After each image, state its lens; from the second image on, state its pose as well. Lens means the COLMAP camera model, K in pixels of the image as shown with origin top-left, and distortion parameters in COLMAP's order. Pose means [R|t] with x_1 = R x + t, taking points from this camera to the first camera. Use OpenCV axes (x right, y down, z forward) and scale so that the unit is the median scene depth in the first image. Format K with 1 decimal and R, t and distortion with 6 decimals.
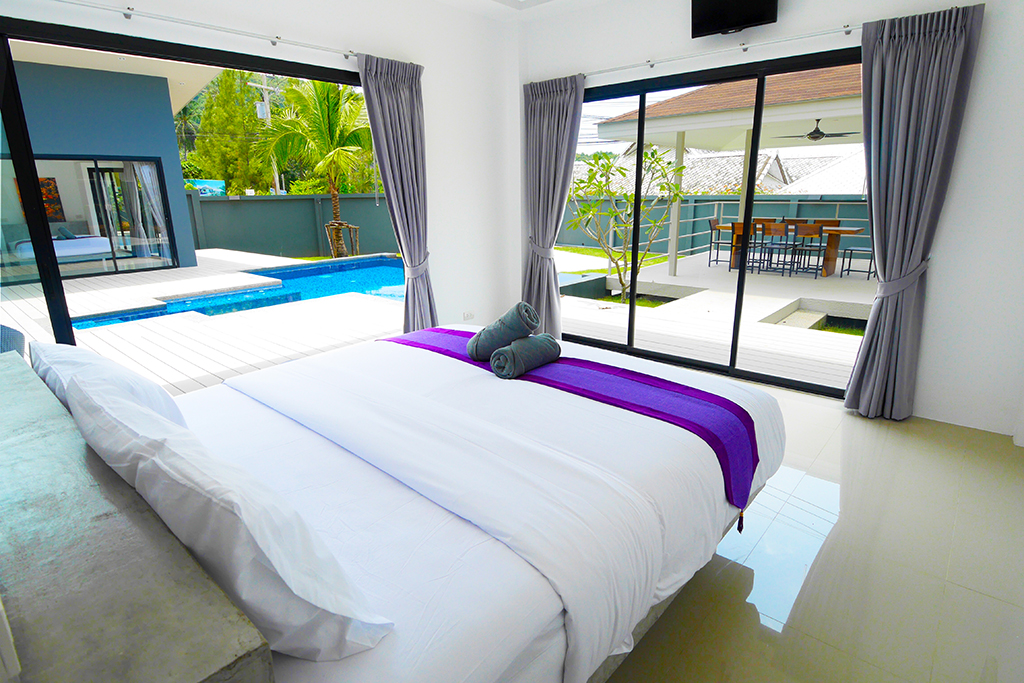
lens RADIAL K [[537.7, 0, 504.3], [0, 537.7, 339.7], [0, 0, 1]] dist [-0.012738, -0.000419]
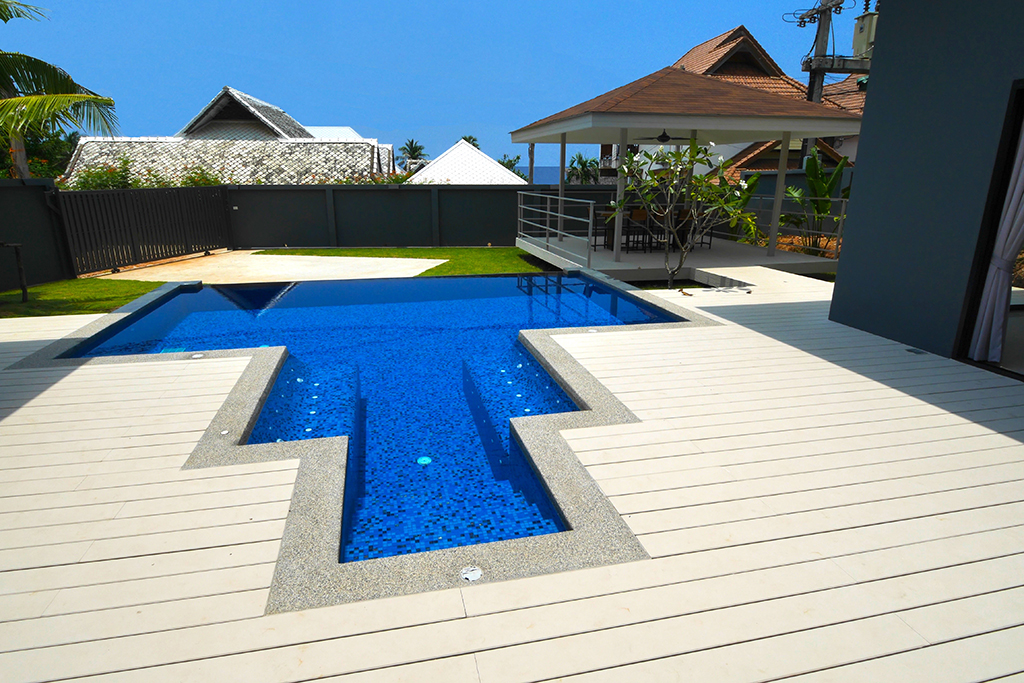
lens RADIAL K [[569.0, 0, 506.9], [0, 569.0, 340.0], [0, 0, 1]] dist [-0.004647, -0.000612]
pose [[0.584682, -0.209005, 0.783877, -0.665536], [0.203805, 0.973098, 0.107442, -0.119012], [-0.785245, 0.096939, 0.611550, 0.438573]]
